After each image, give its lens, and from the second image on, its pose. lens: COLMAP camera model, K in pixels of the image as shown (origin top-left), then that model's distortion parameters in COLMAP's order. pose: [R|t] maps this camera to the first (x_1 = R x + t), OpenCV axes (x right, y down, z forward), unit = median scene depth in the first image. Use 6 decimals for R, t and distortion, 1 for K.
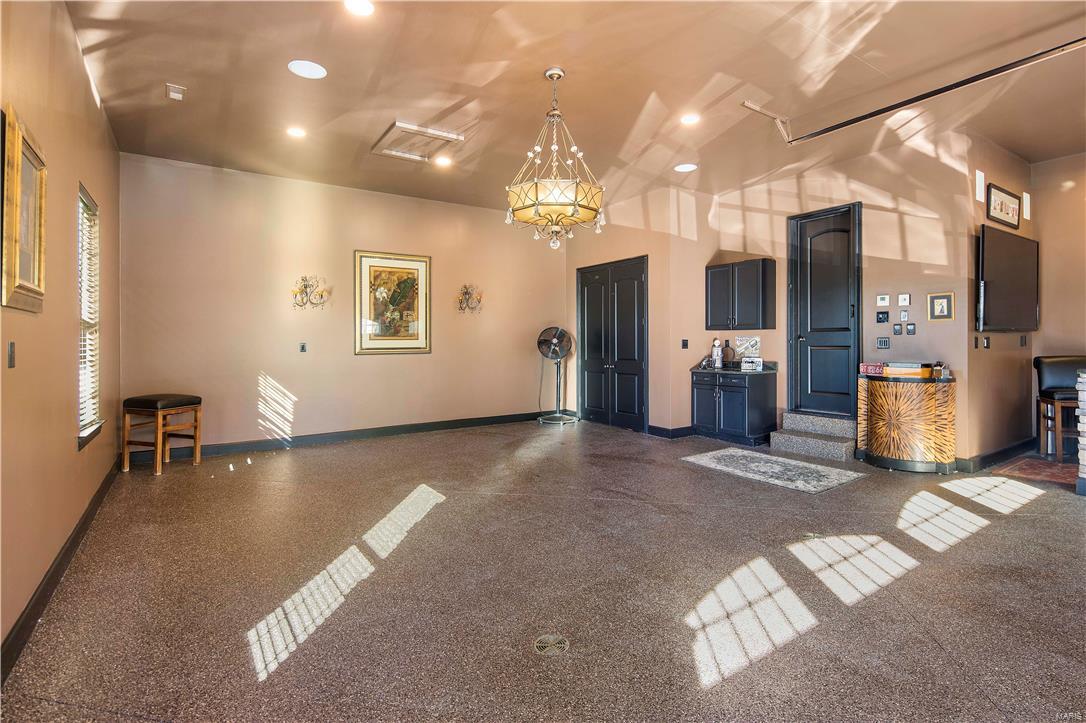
lens RADIAL K [[530.8, 0, 549.4], [0, 530.8, 335.5], [0, 0, 1]] dist [0.005939, -0.006121]
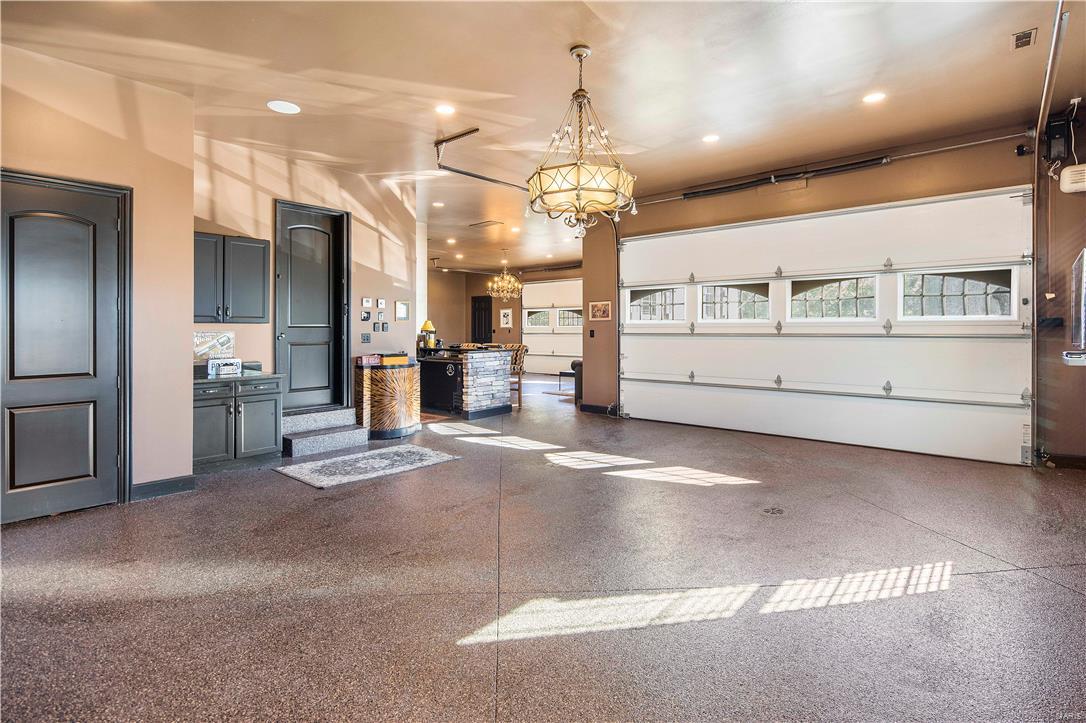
lens RADIAL K [[530.8, 0, 550.5], [0, 530.8, 328.9], [0, 0, 1]] dist [0.005939, -0.006121]
pose [[-0.267204, 0.013051, 0.963552, -0.614466], [-0.001934, 0.999899, -0.014079, 0.009141], [-0.963638, -0.005625, -0.267152, 0.905610]]
